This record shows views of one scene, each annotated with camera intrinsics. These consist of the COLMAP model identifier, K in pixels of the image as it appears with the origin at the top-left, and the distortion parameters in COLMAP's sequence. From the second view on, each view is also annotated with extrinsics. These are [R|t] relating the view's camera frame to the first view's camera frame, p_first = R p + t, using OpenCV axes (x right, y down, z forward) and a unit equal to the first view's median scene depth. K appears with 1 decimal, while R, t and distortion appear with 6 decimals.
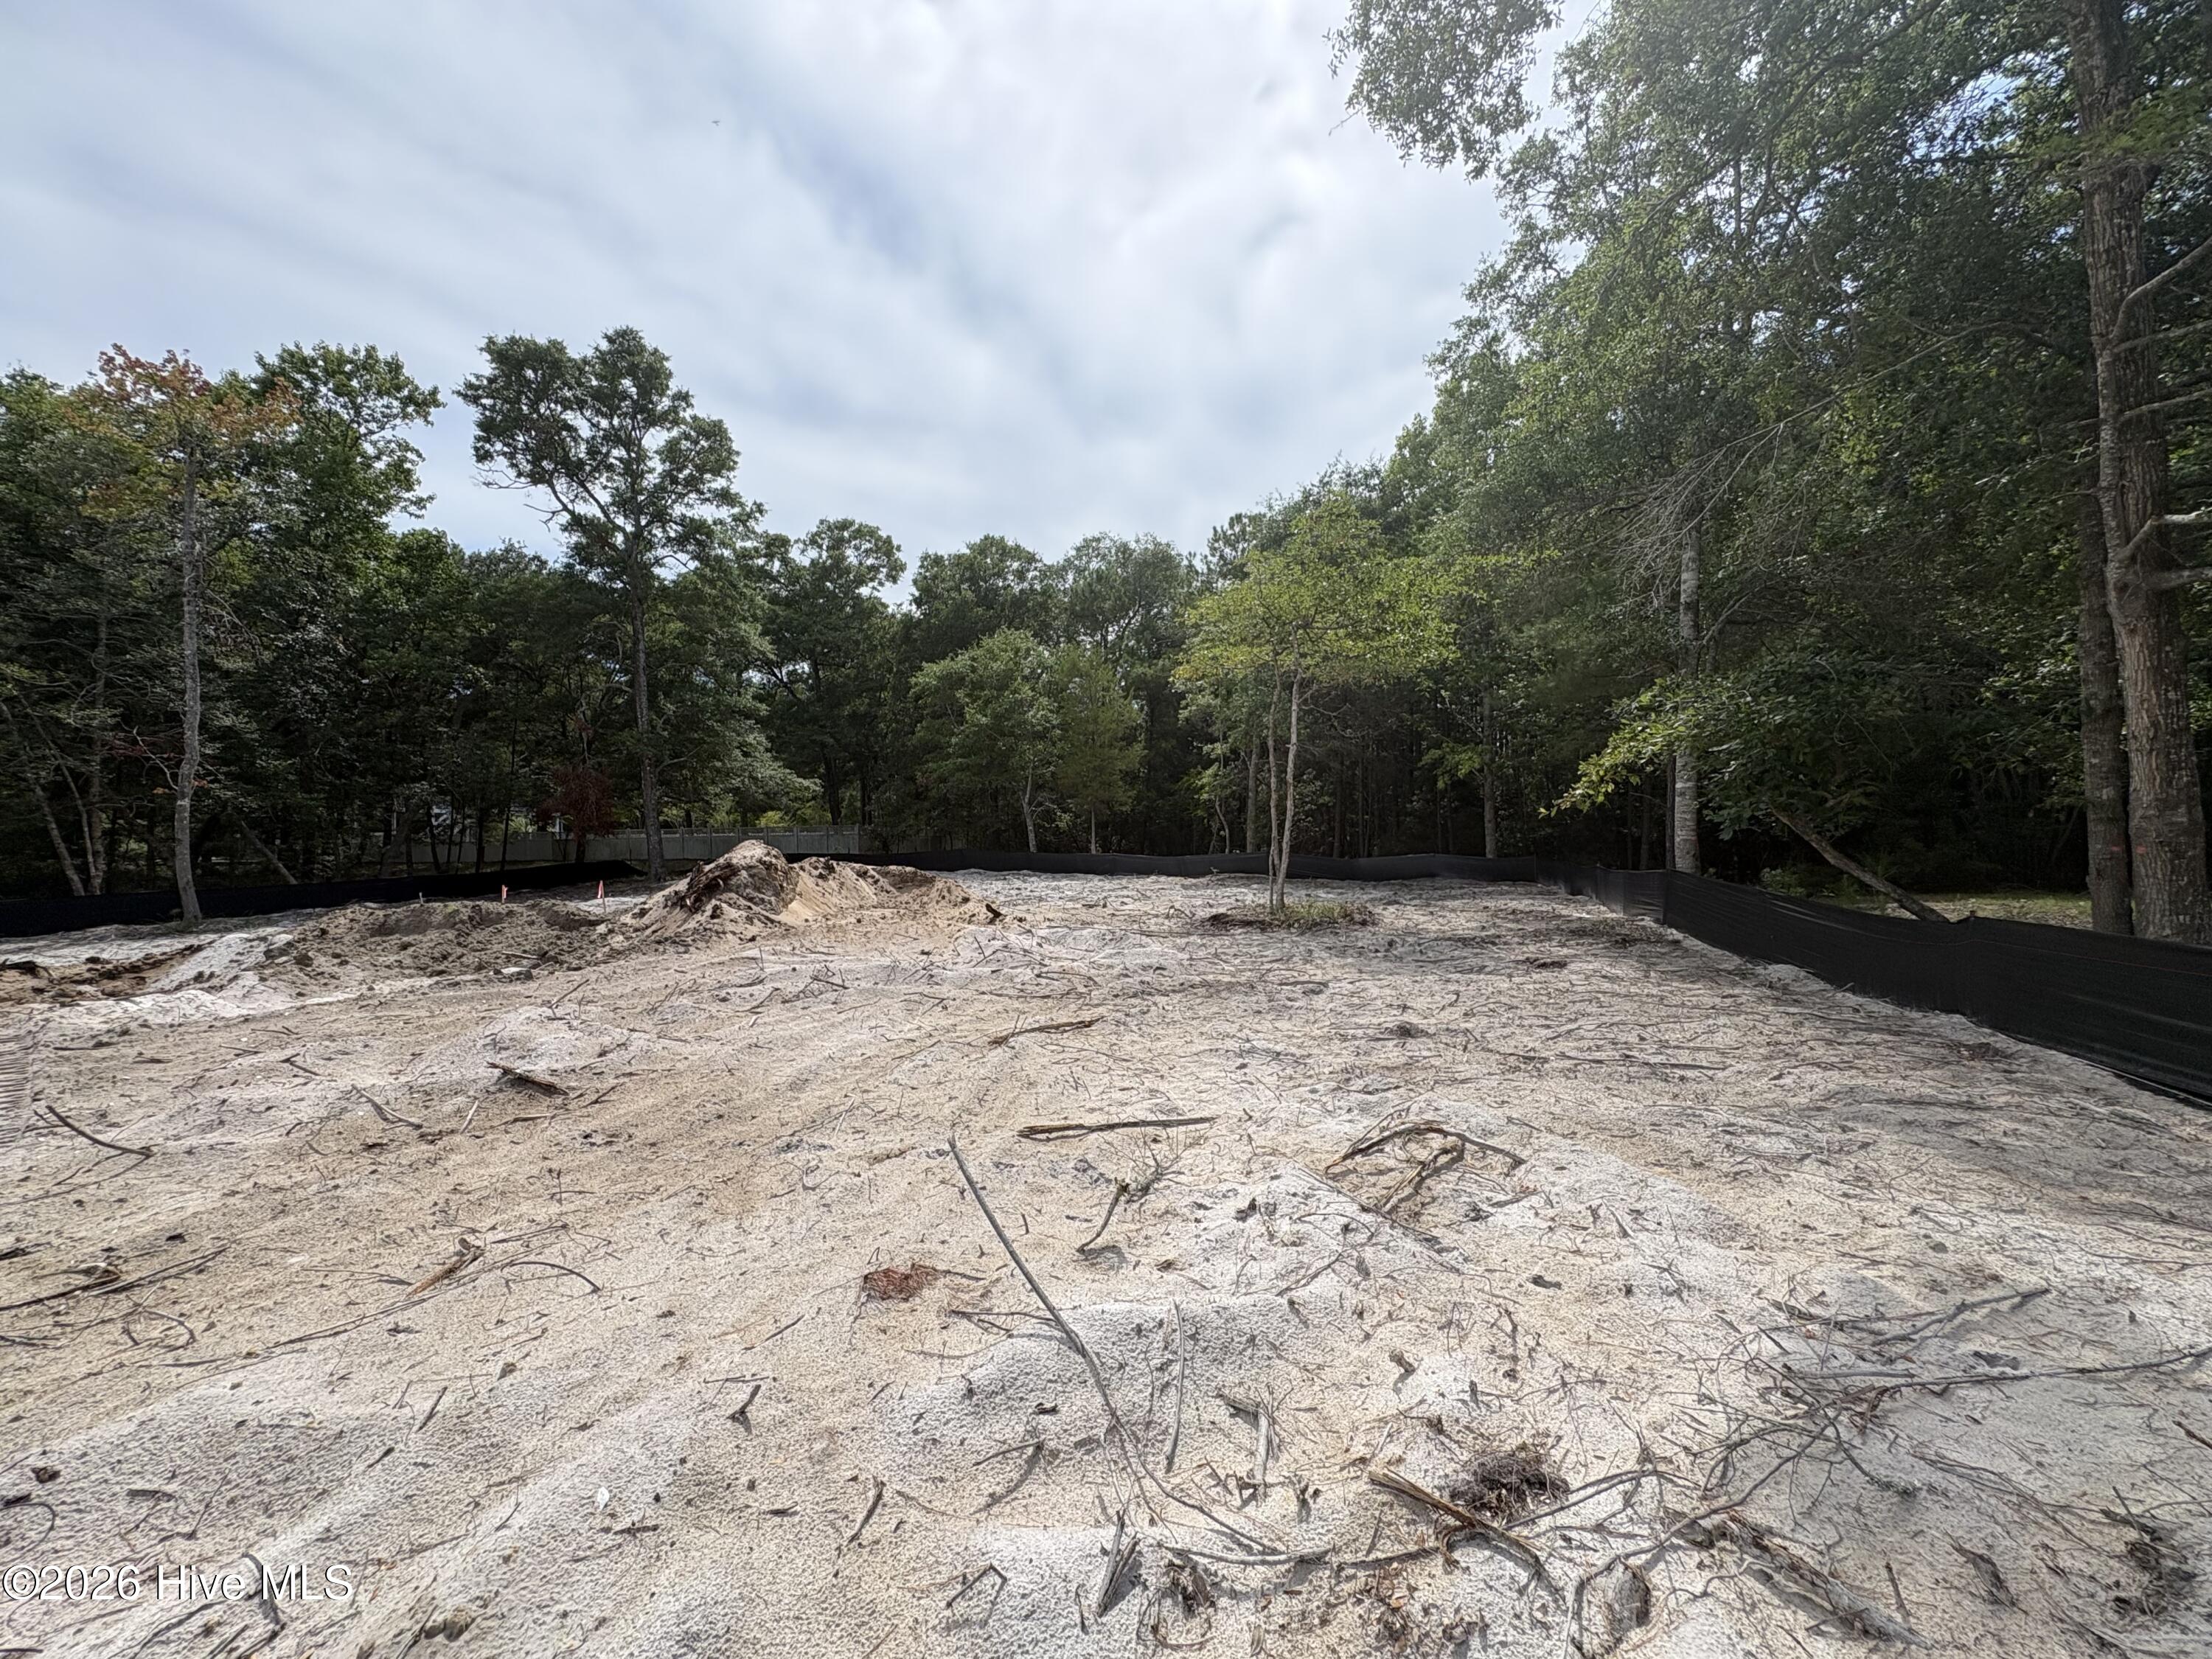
lens RADIAL K [[888.7, 0, 1115.9], [0, 888.7, 827.9], [0, 0, 1]] dist [-0.000733, 0.000964]
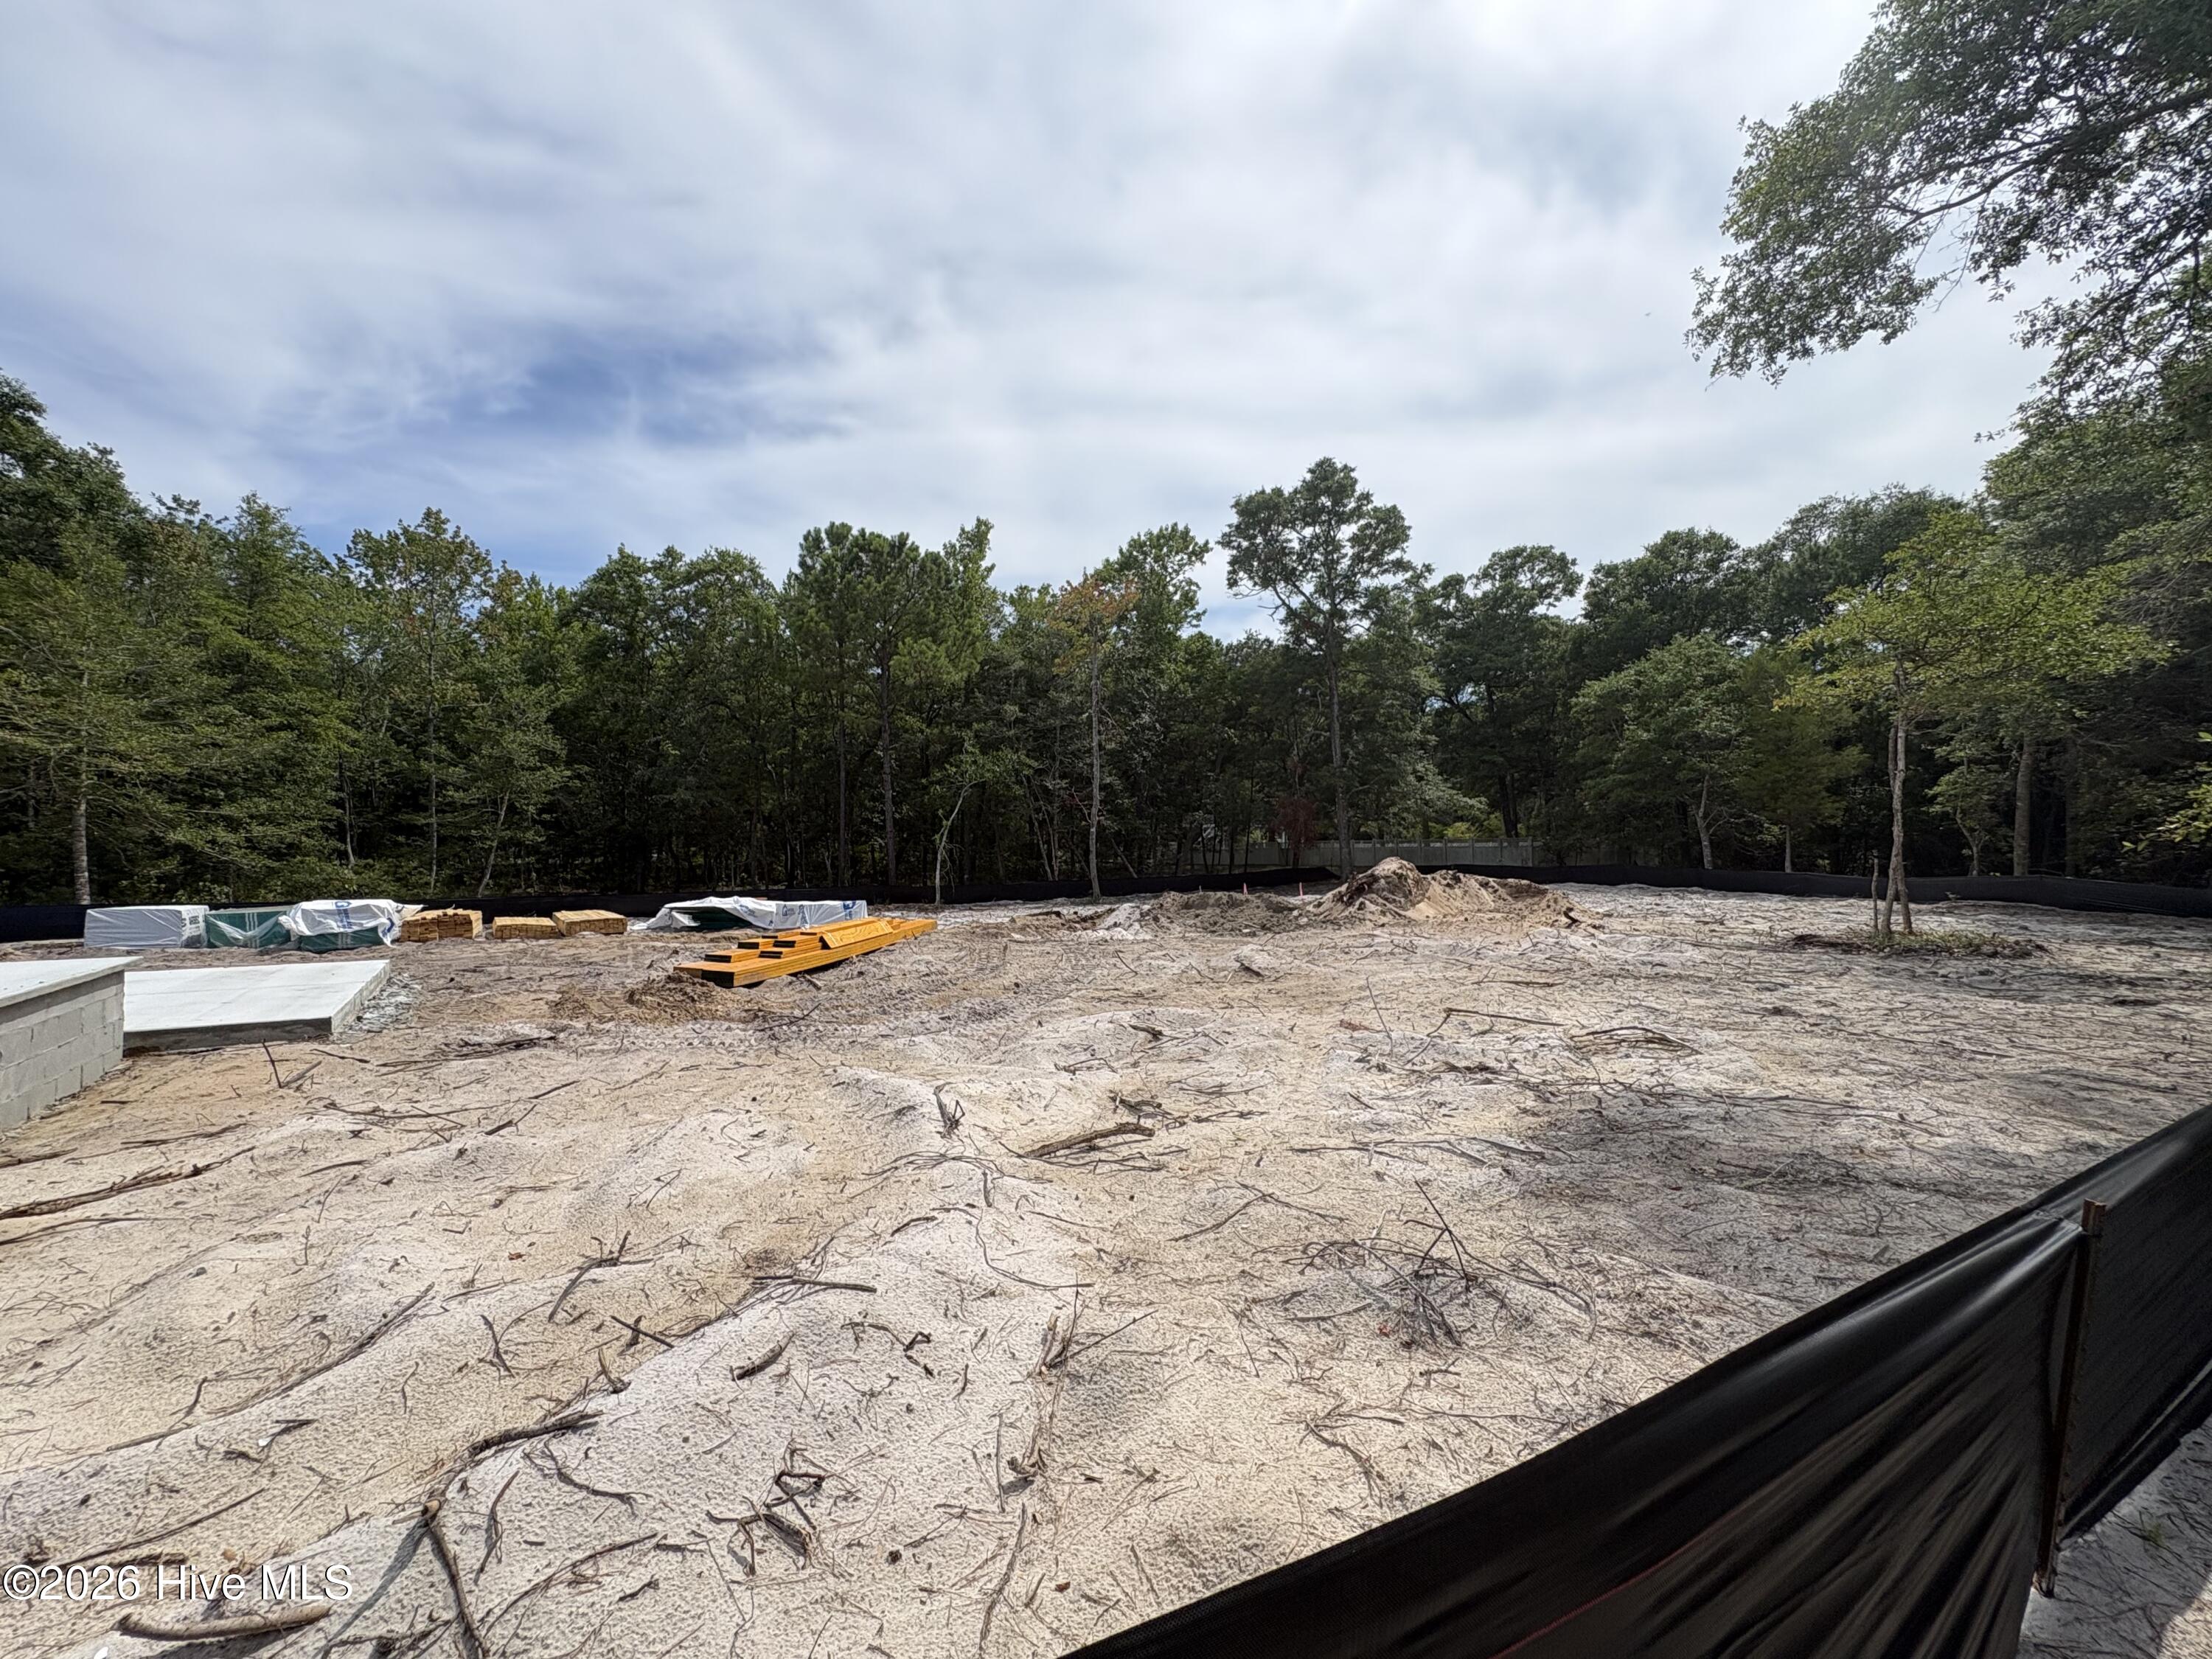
lens RADIAL K [[888.7, 0, 1103.2], [0, 888.7, 827.4], [0, 0, 1]] dist [-0.000733, 0.000964]
pose [[0.721156, -0.007141, -0.692736, 0.113700], [0.001060, 0.999957, -0.009205, -0.010329], [0.692772, 0.005905, 0.721132, -0.158797]]
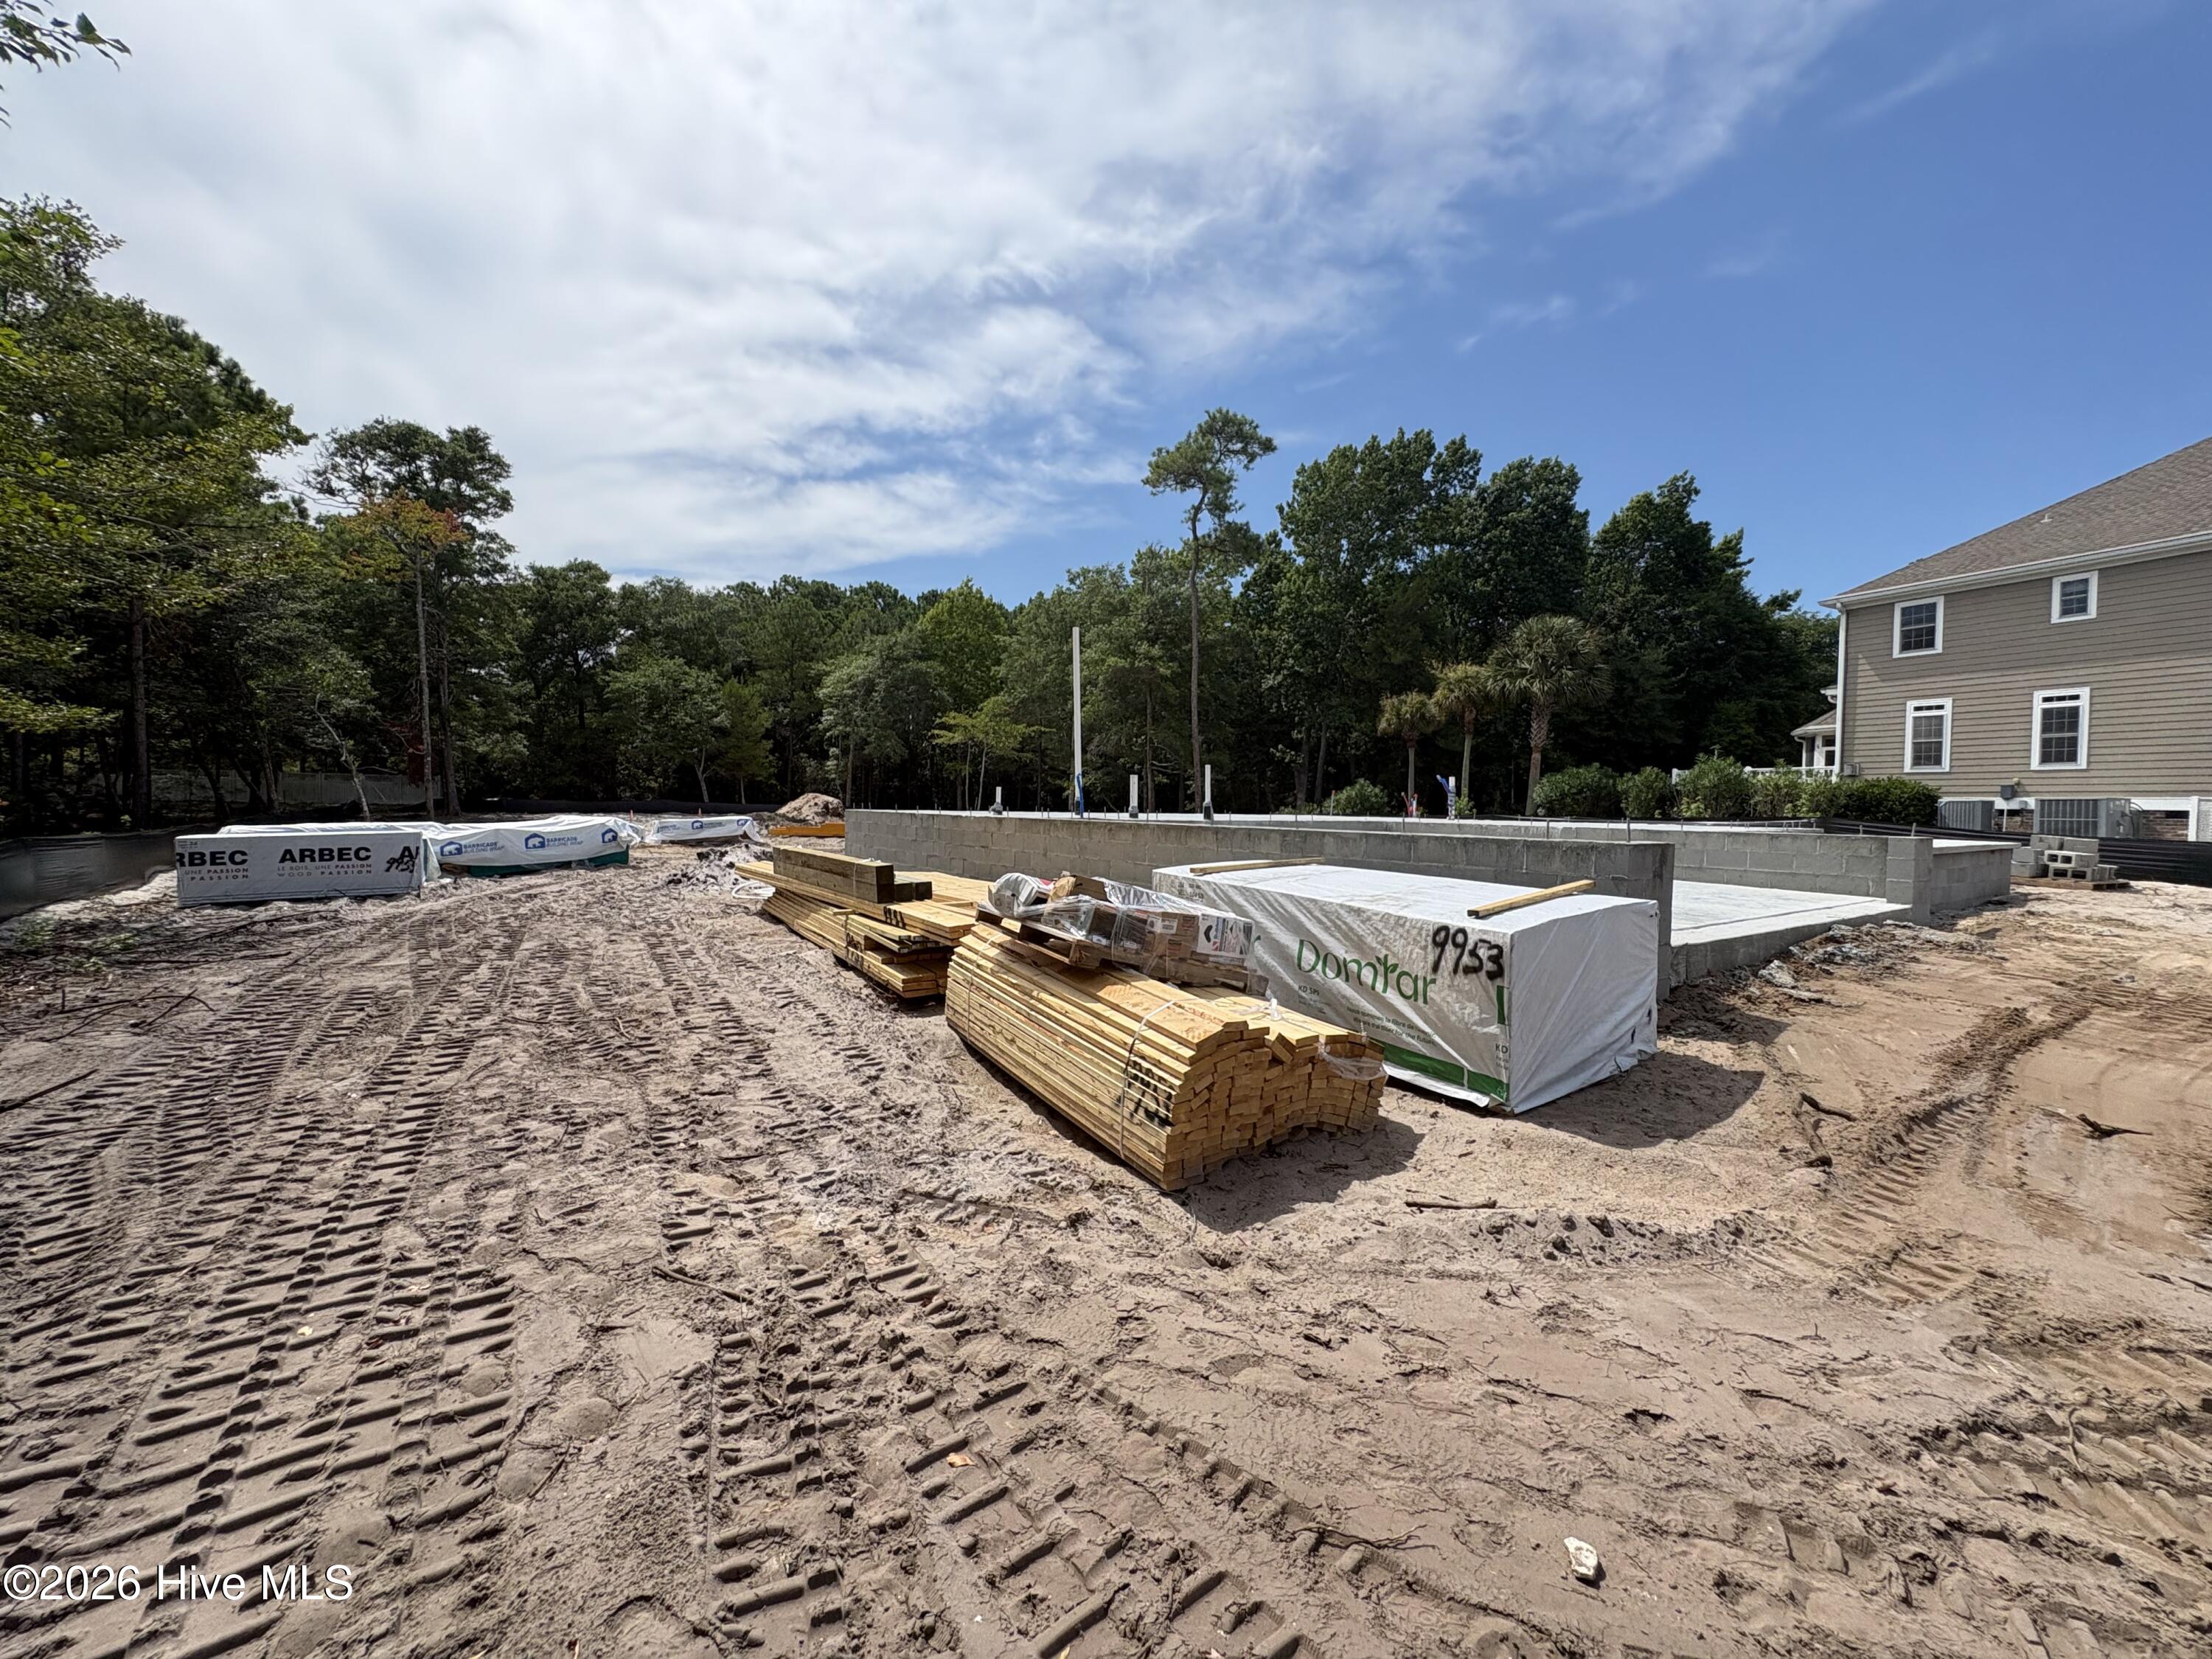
lens RADIAL K [[888.7, 0, 1100.4], [0, 888.7, 819.6], [0, 0, 1]] dist [-0.000733, 0.000964]
pose [[0.688612, 0.018708, 0.724888, -0.891758], [-0.037103, 0.999267, 0.009458, 0.018799], [-0.724180, -0.033408, 0.688801, -0.741320]]
